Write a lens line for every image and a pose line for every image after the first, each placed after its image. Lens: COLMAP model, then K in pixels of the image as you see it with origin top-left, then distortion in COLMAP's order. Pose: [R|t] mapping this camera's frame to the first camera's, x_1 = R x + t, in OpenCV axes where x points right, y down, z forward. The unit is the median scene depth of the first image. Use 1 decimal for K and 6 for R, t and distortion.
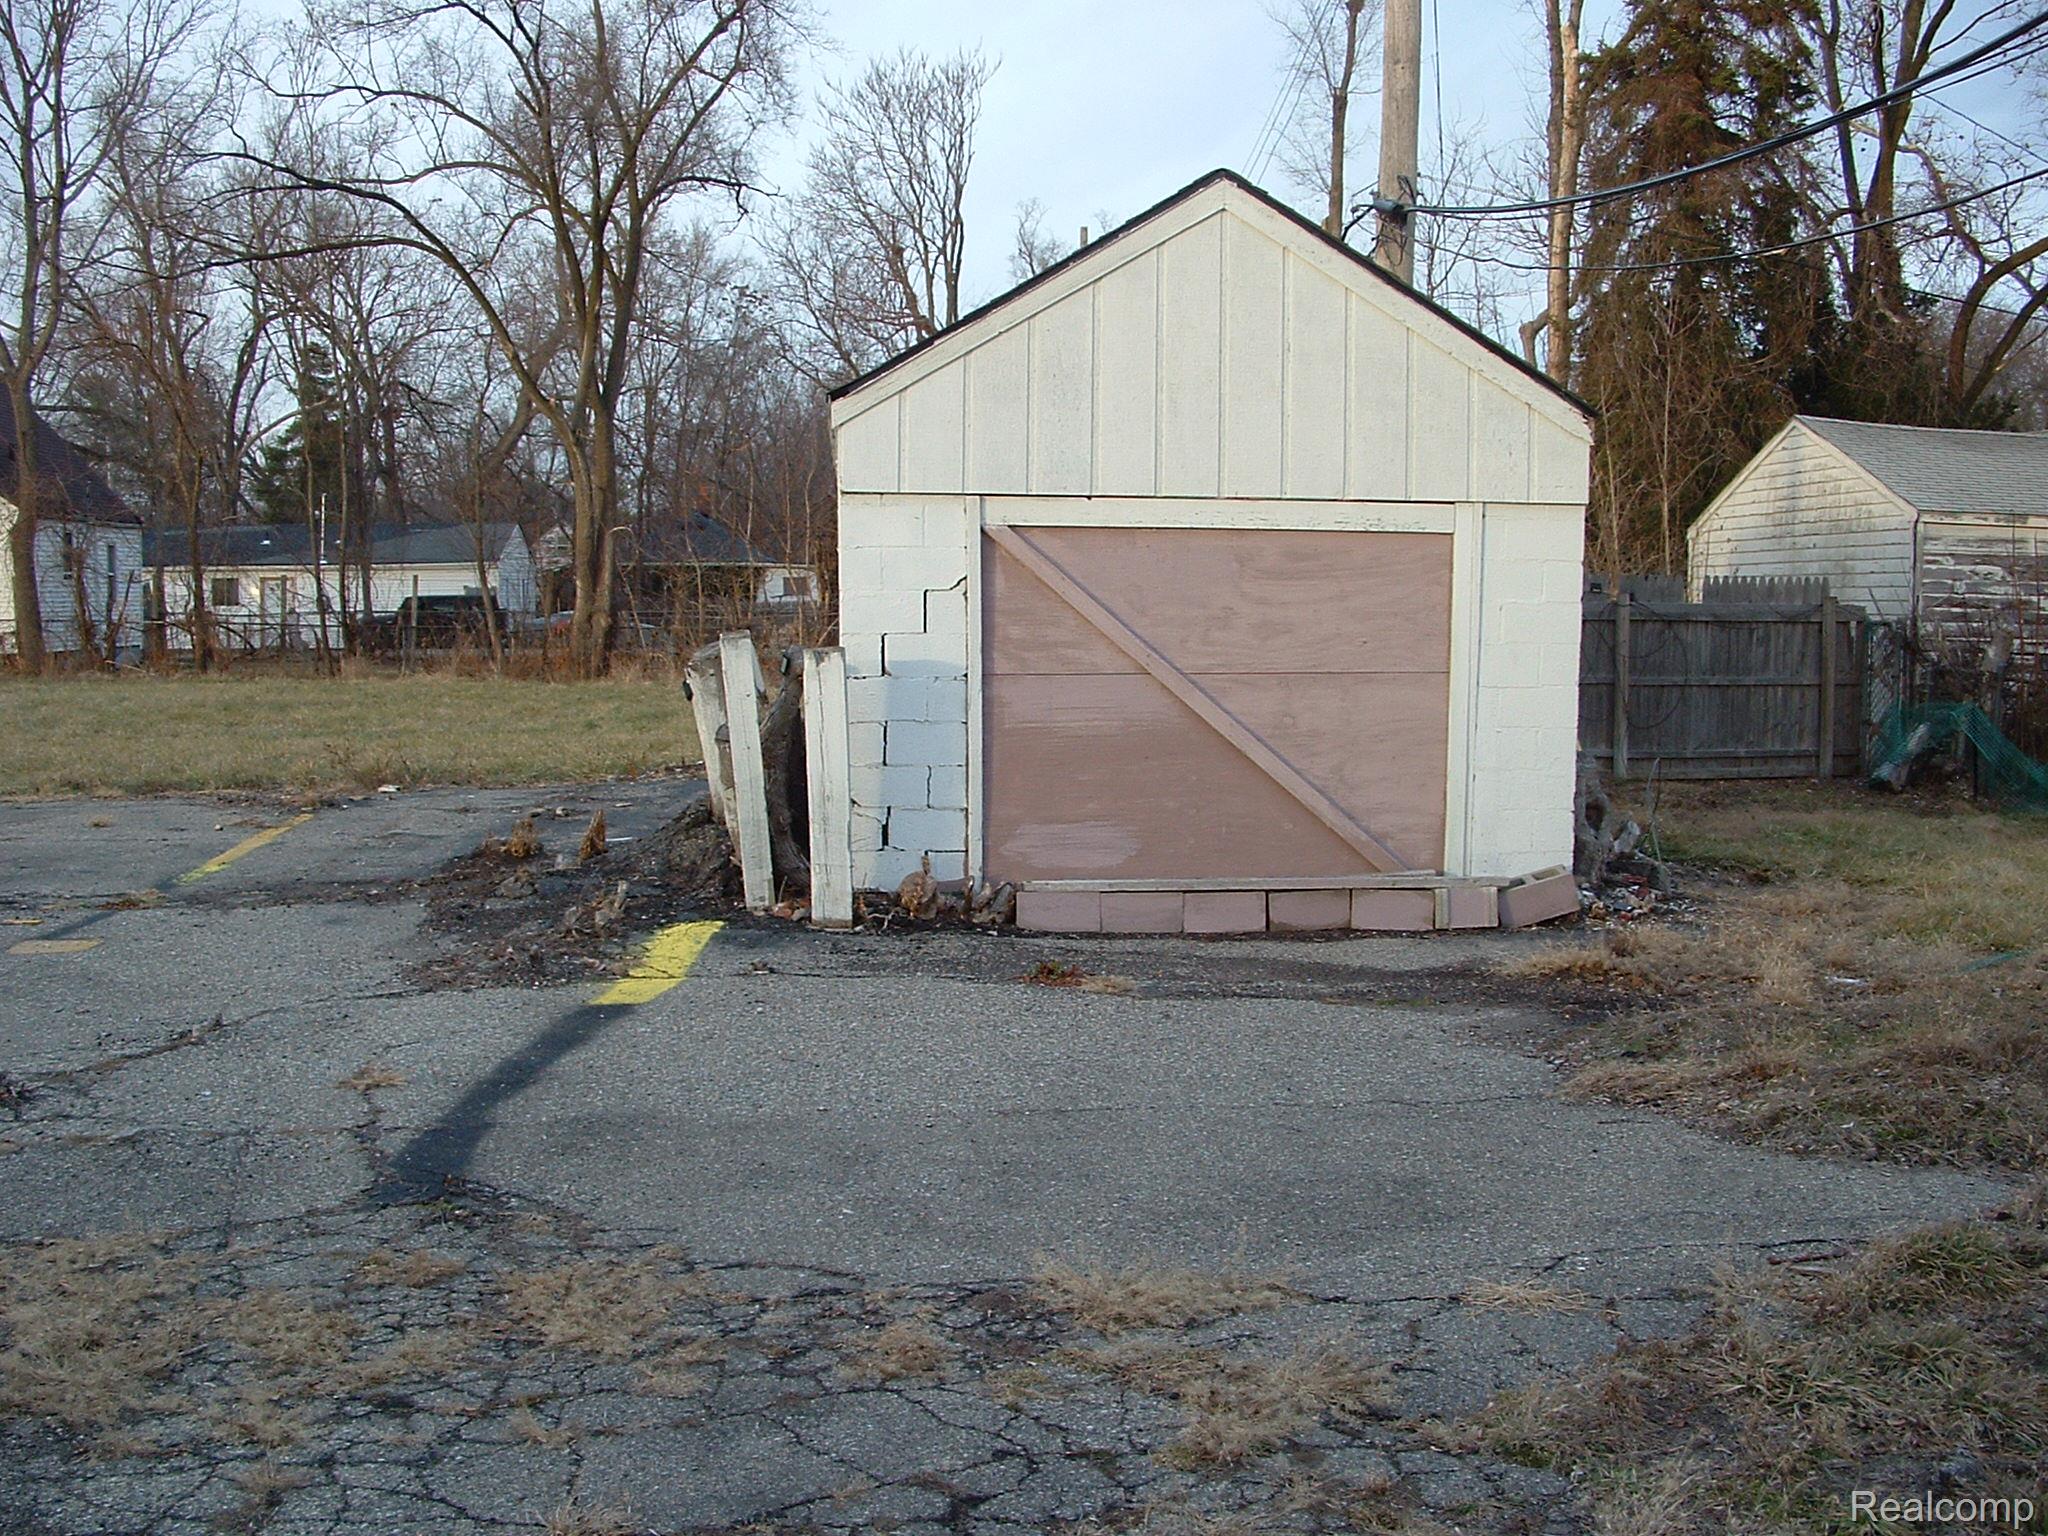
lens RADIAL K [[2426.1, 0, 1025.3], [0, 2426.1, 822.0], [0, 0, 1]] dist [-0.253501, 0.295864]
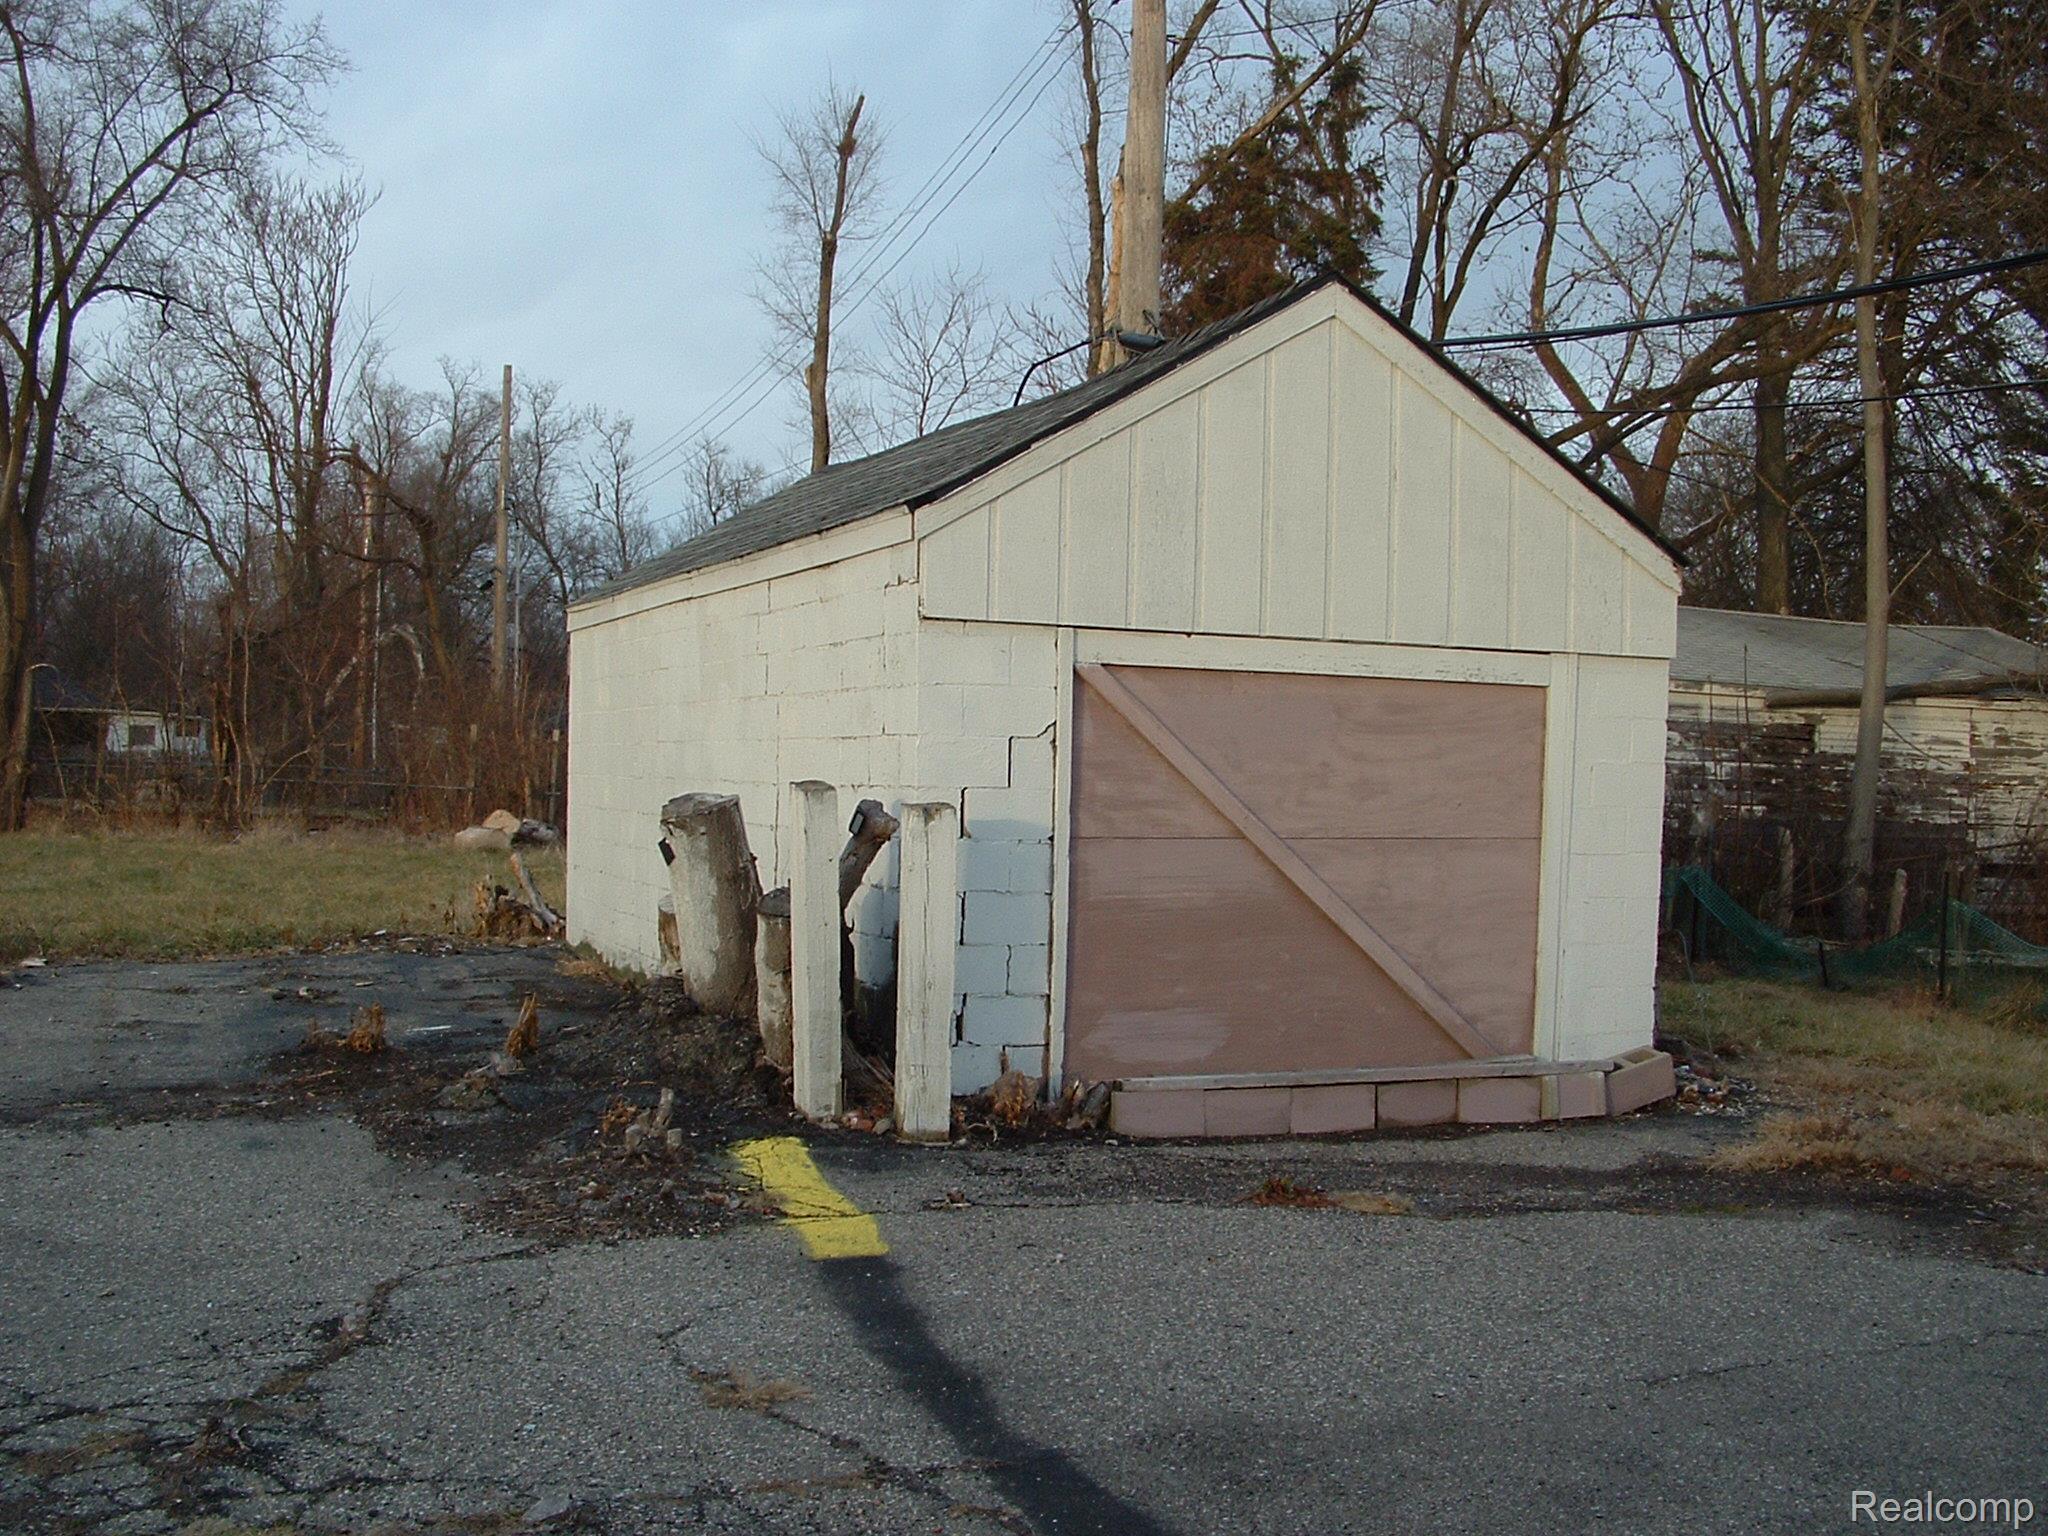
lens RADIAL K [[2426.1, 0, 1025.3], [0, 2426.1, 822.0], [0, 0, 1]] dist [-0.253501, 0.295864]
pose [[0.953990, 0.010977, 0.299637, -0.286382], [0.008961, 0.997839, -0.065087, -0.010811], [-0.299704, 0.064777, 0.951831, 0.191405]]
